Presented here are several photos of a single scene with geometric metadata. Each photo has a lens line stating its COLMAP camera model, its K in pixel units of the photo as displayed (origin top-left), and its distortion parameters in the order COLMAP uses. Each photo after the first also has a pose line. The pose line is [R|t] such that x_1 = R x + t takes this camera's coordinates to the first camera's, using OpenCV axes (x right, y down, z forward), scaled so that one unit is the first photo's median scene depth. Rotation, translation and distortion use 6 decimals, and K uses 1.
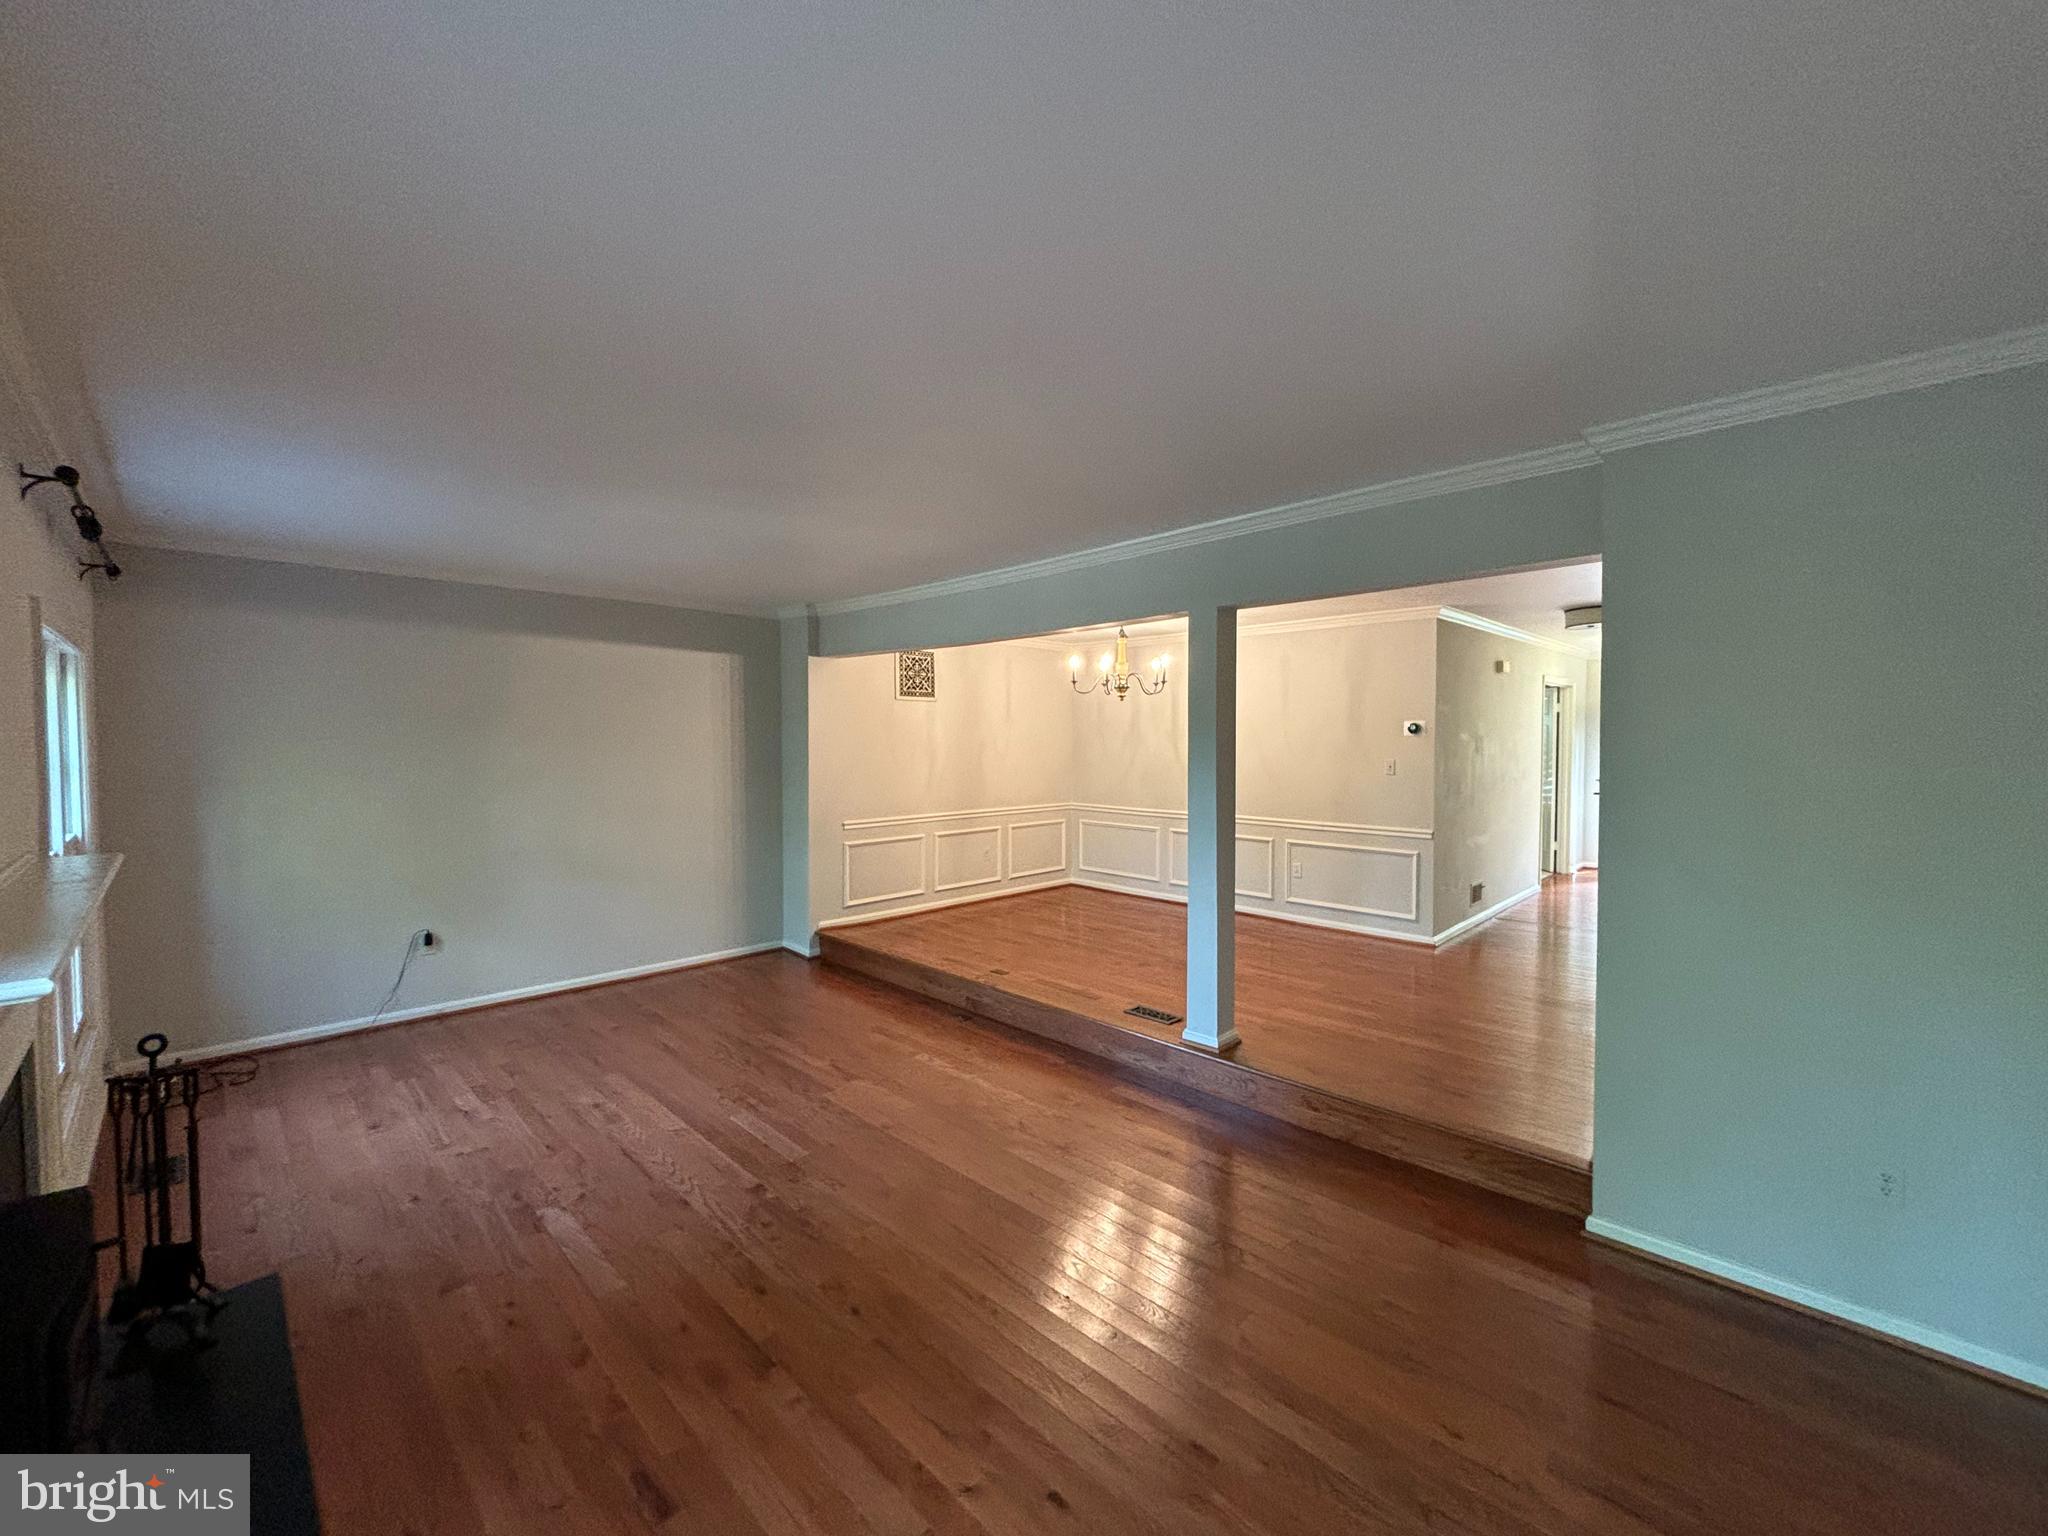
lens RADIAL K [[826.1, 0, 1020.0], [0, 826.1, 764.5], [0, 0, 1]] dist [0.008090, -0.001366]
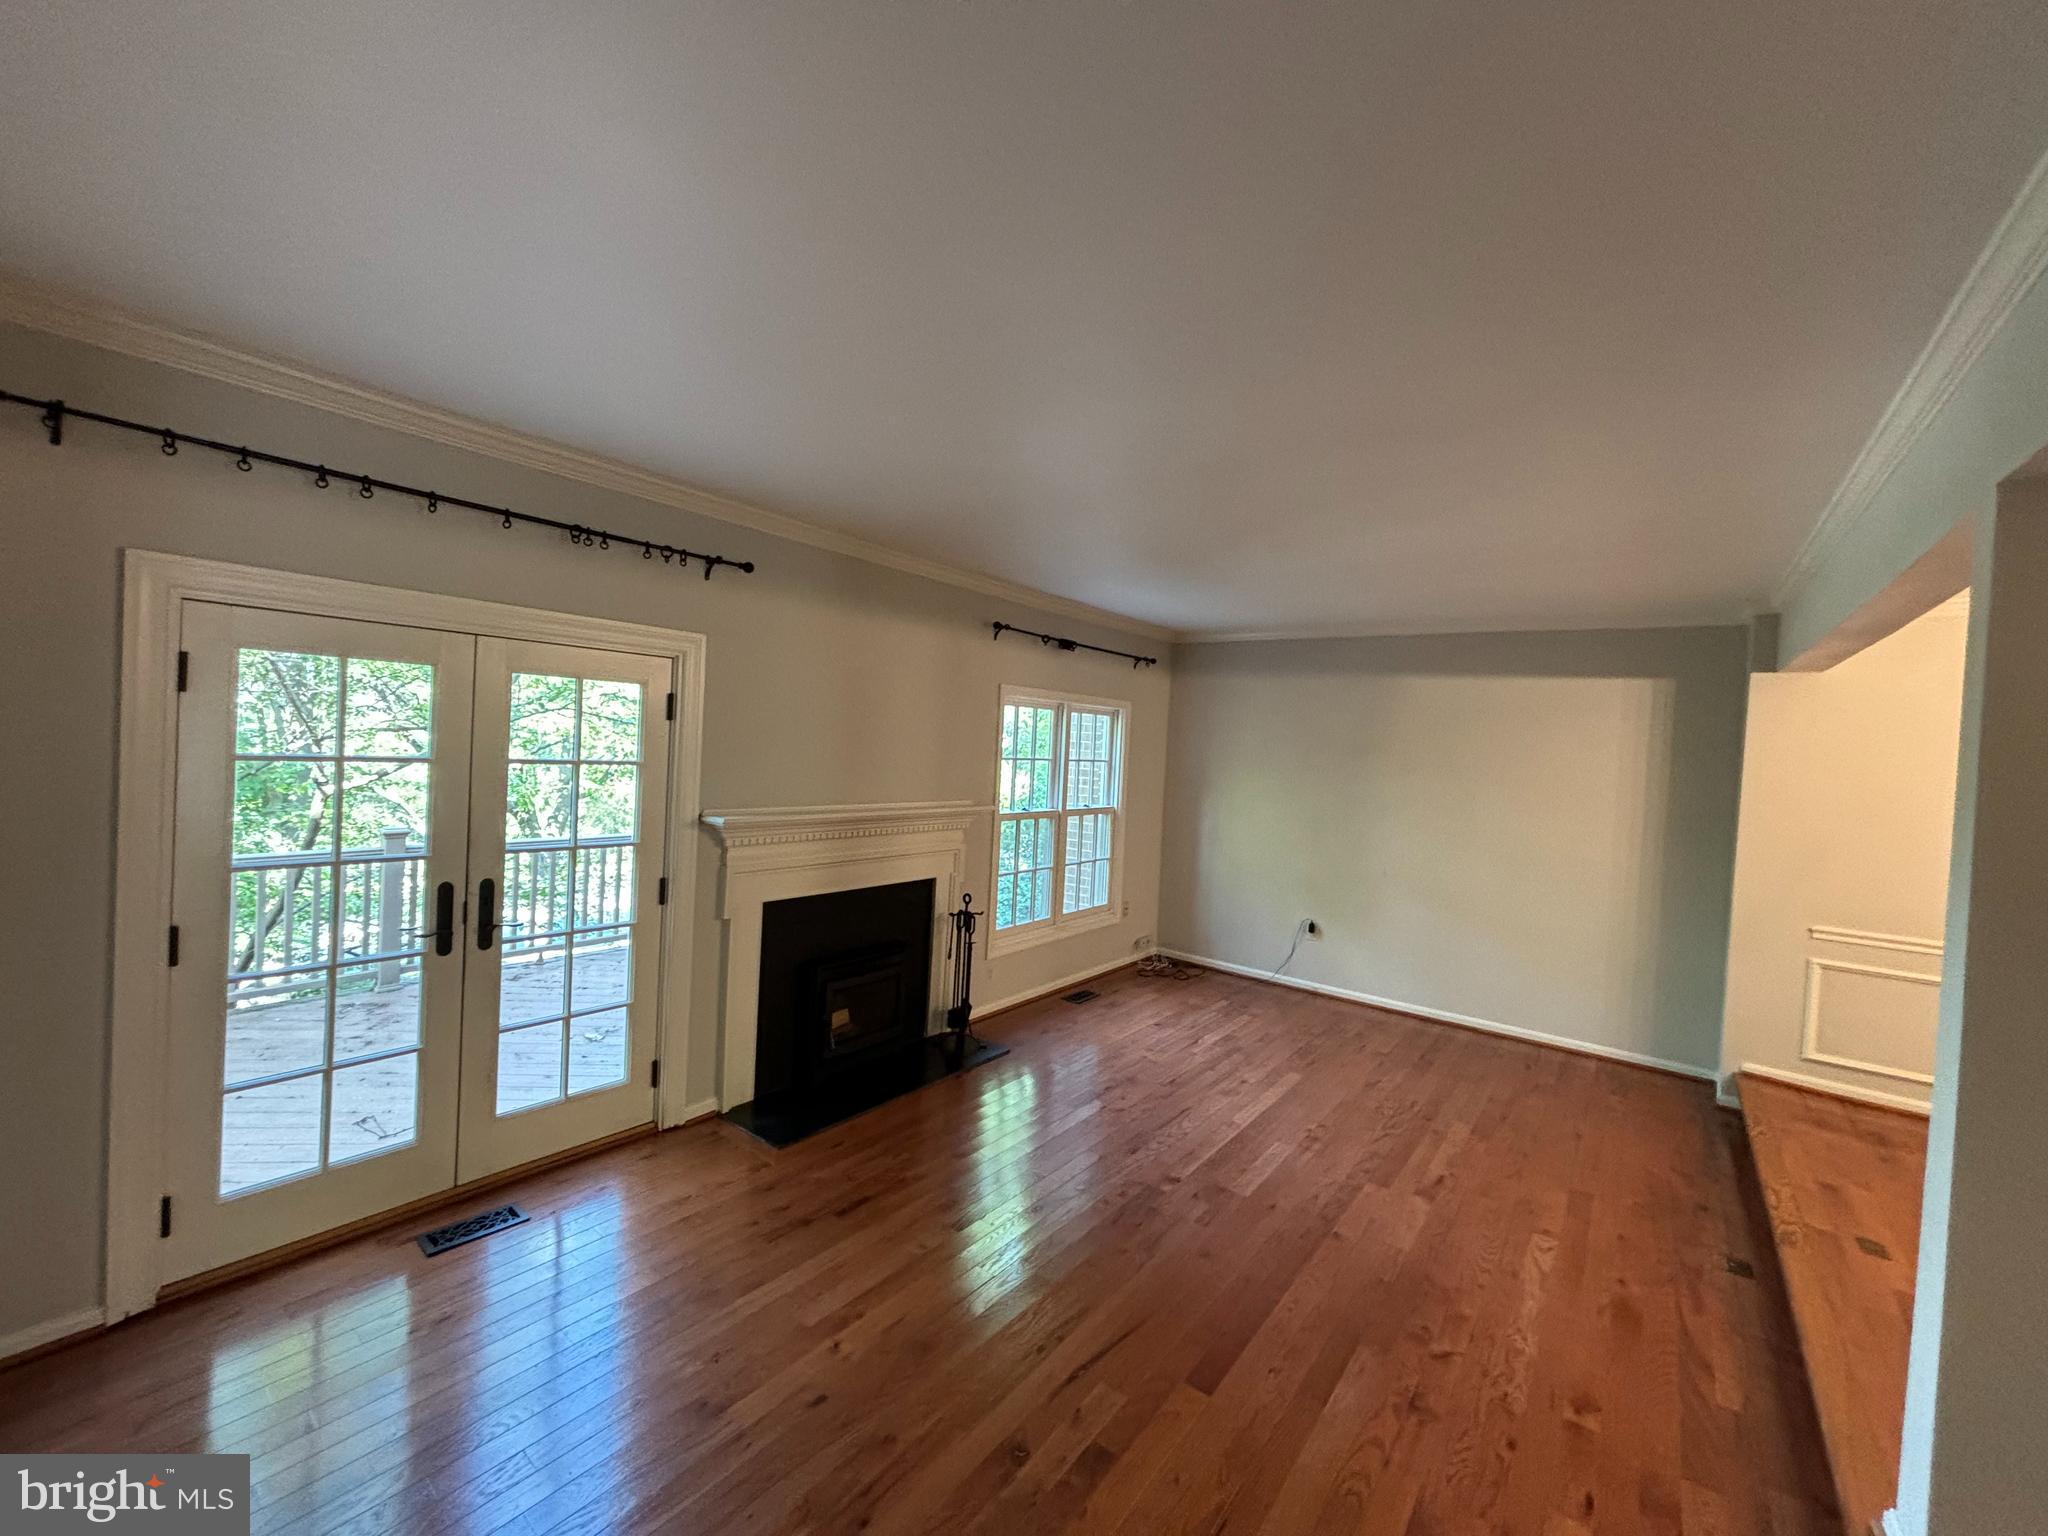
lens RADIAL K [[826.1, 0, 1026.5], [0, 826.1, 760.6], [0, 0, 1]] dist [0.008090, -0.001366]
pose [[0.127217, 0.025508, -0.991547, 0.522700], [-0.085311, 0.996246, 0.014684, -0.023569], [0.988199, 0.082722, 0.128915, 0.457193]]
